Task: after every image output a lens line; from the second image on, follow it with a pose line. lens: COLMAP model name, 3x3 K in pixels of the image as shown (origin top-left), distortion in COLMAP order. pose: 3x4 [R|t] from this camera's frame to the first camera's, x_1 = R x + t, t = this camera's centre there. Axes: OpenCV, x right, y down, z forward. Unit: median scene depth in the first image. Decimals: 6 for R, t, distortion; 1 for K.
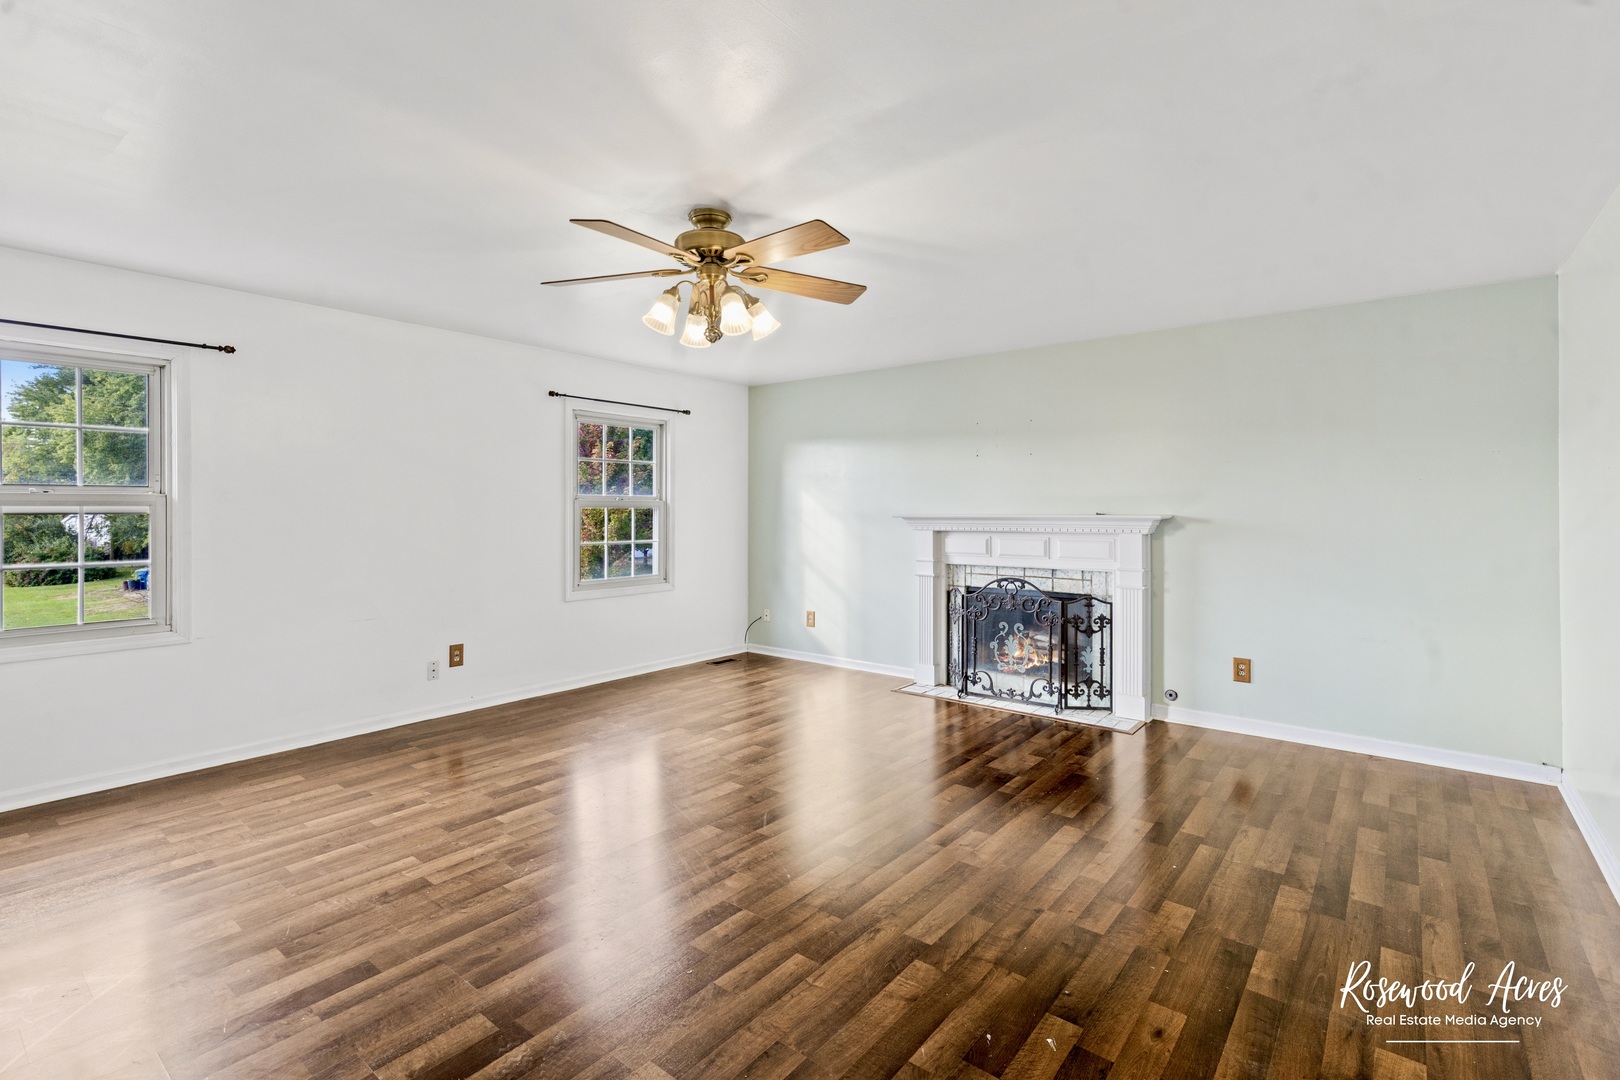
lens RADIAL K [[745.3, 0, 845.4], [0, 745.3, 514.6], [0, 0, 1]] dist [0.019939, -0.015502]
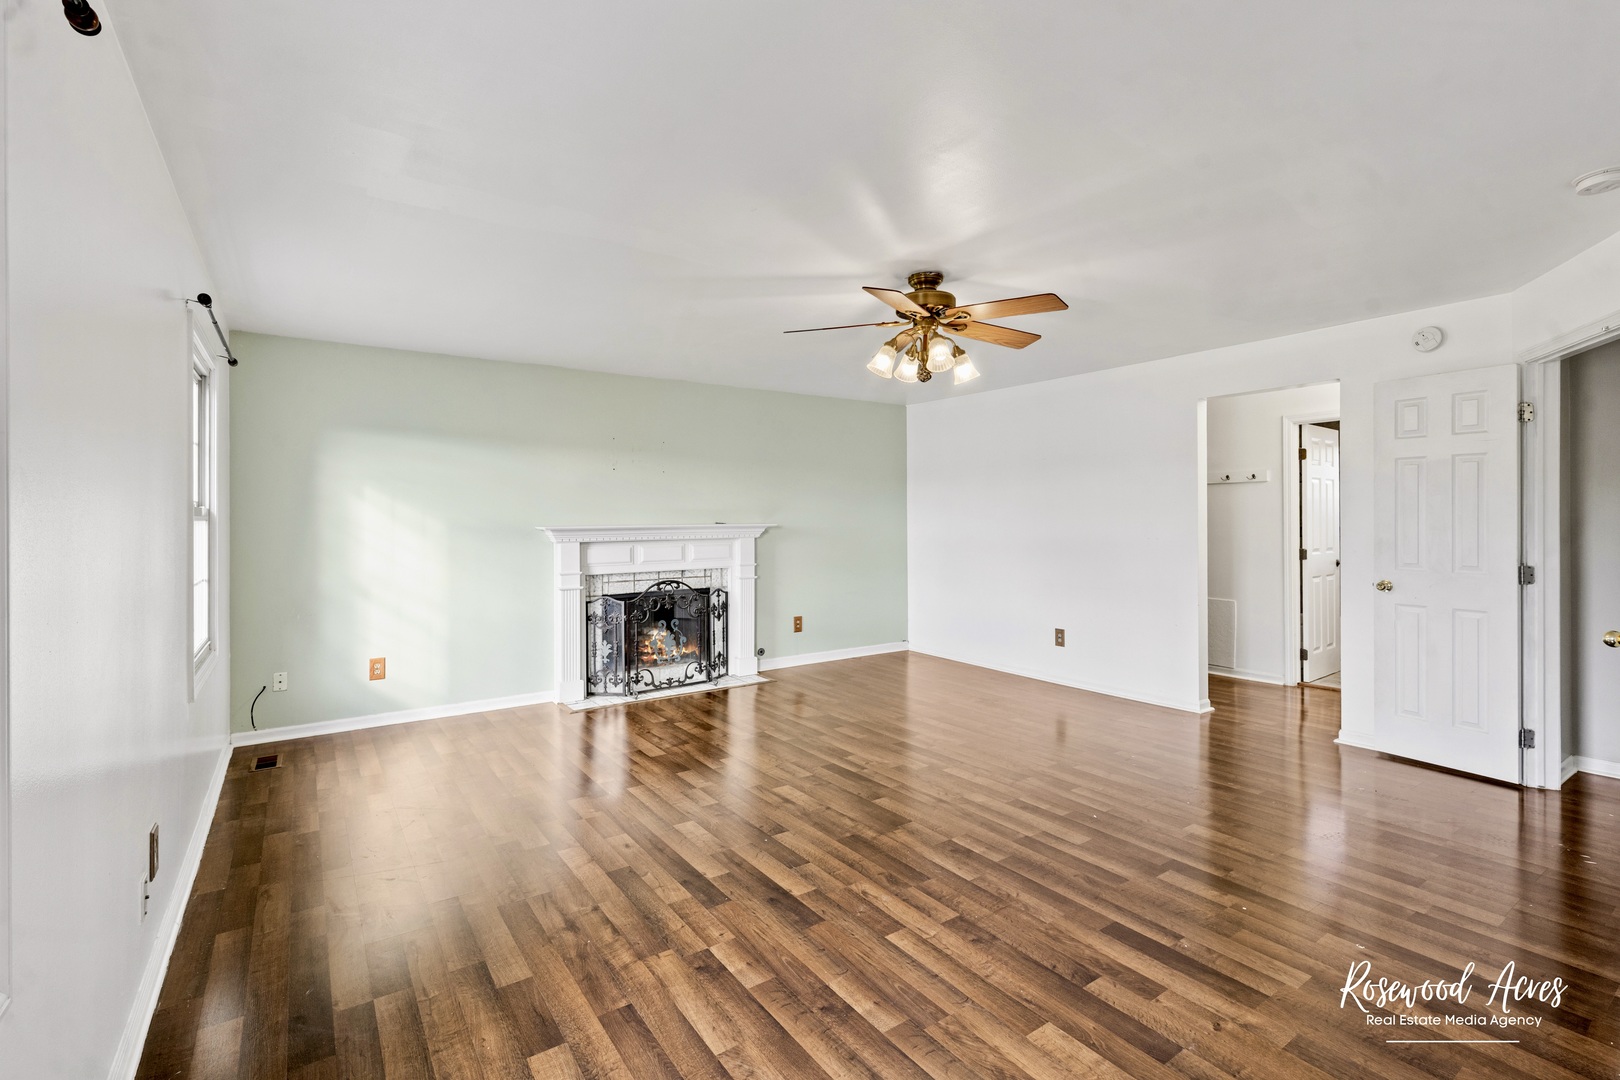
lens RADIAL K [[723.9, 0, 810.0], [0, 723.9, 540.0], [0, 0, 1]] dist [0.004983, -0.000569]
pose [[0.307841, -0.034167, 0.950824, -0.773951], [0.010038, 0.999416, 0.032663, -0.010744], [-0.951385, -0.000511, 0.308004, 0.469652]]
